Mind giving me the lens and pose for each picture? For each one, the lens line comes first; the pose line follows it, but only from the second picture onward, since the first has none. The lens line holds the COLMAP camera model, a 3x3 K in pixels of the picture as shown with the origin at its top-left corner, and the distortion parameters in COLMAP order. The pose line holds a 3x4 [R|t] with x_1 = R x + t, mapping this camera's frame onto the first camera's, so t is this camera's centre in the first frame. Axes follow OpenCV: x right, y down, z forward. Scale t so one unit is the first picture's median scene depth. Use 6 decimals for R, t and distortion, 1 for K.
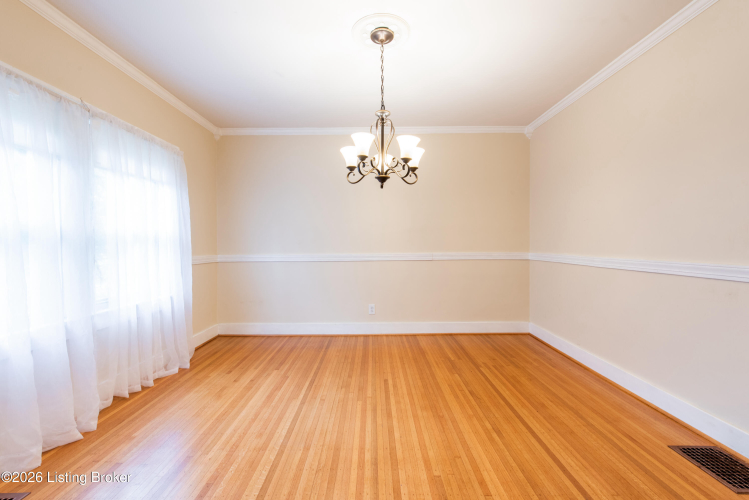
lens RADIAL K [[328.5, 0, 375.2], [0, 328.5, 245.7], [0, 0, 1]] dist [0.000430, 0.000213]
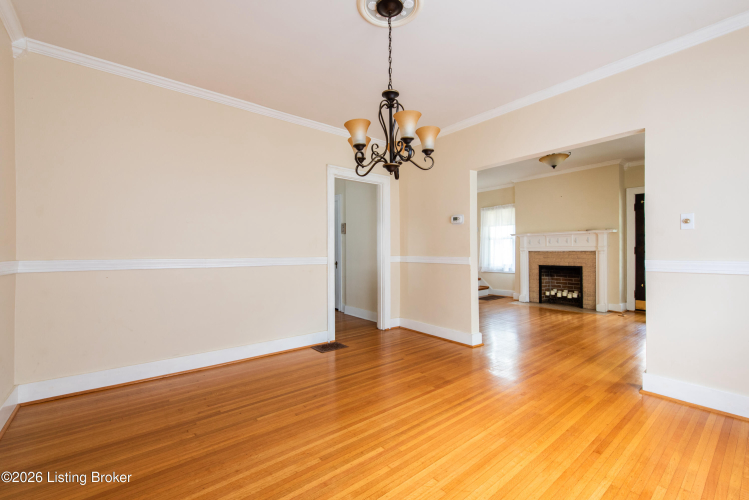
lens RADIAL K [[328.5, 0, 375.7], [0, 328.5, 250.8], [0, 0, 1]] dist [0.000430, 0.000213]
pose [[-0.626871, -0.000809, 0.779123, -0.551581], [0.009423, 0.999918, 0.008619, 0.007369], [-0.779066, 0.012745, -0.626812, 1.380309]]
